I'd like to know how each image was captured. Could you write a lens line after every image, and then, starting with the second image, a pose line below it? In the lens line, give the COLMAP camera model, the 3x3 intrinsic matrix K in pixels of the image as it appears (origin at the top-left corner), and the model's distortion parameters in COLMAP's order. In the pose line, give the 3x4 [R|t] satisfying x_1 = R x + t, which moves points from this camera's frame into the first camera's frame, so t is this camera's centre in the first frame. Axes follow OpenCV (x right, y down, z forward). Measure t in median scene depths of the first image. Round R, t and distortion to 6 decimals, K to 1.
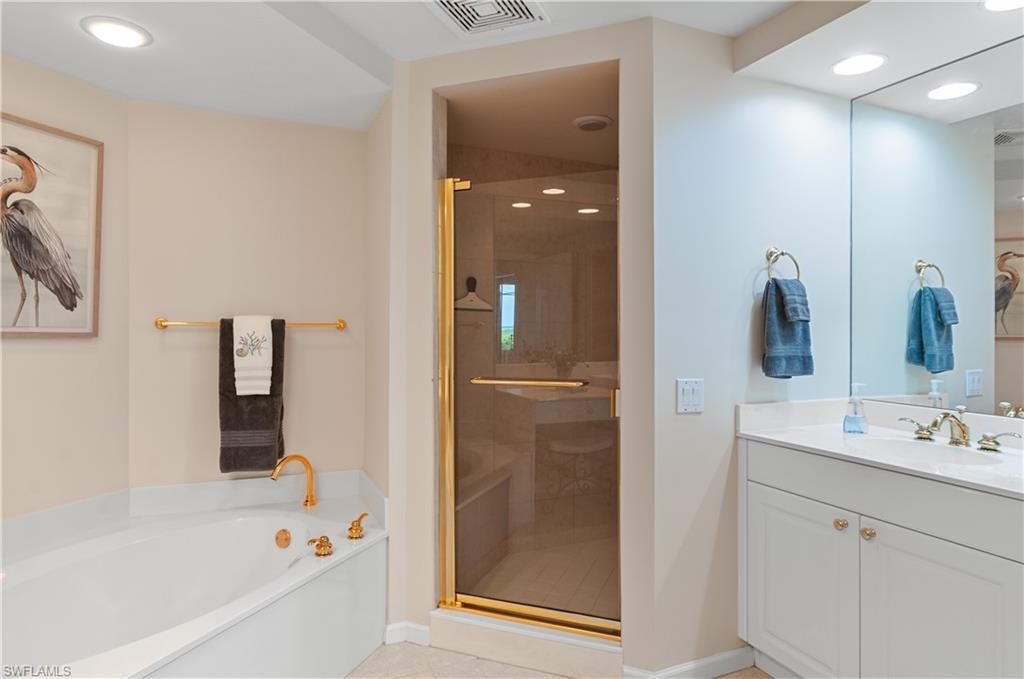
lens RADIAL K [[594.5, 0, 508.6], [0, 594.5, 327.2], [0, 0, 1]] dist [0.003049, -0.002504]
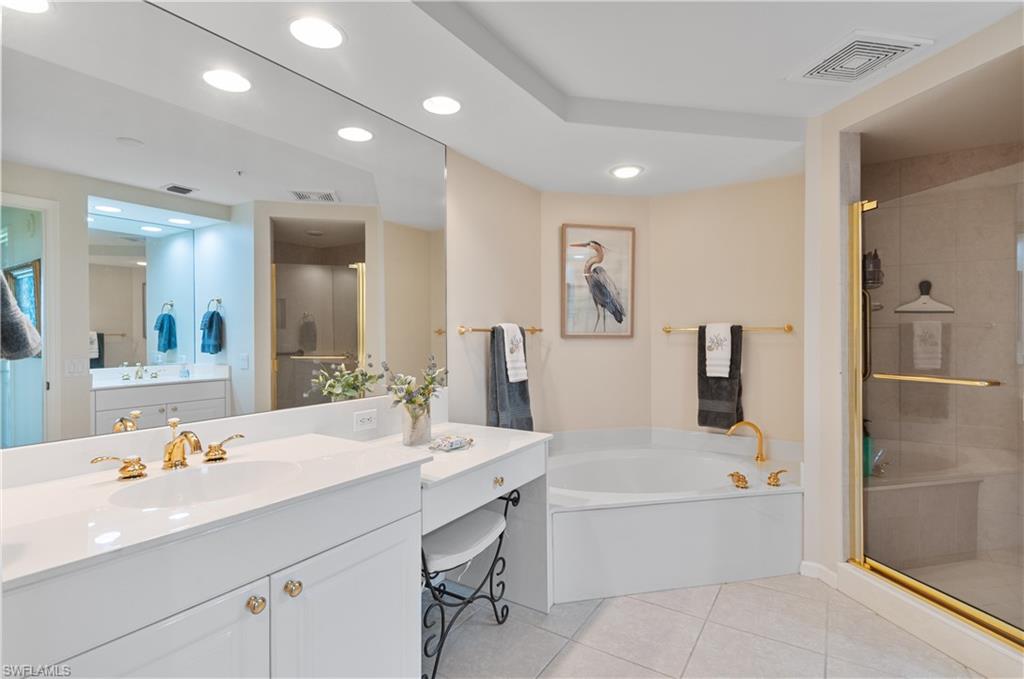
lens RADIAL K [[495.3, 0, 512.3], [0, 495.3, 338.2], [0, 0, 1]] dist [-0.000583, -0.000165]
pose [[0.546130, 0.000169, -0.837700, 0.345795], [0.010272, 0.999923, 0.006898, 0.004390], [0.837637, -0.012372, 0.546087, -0.107166]]
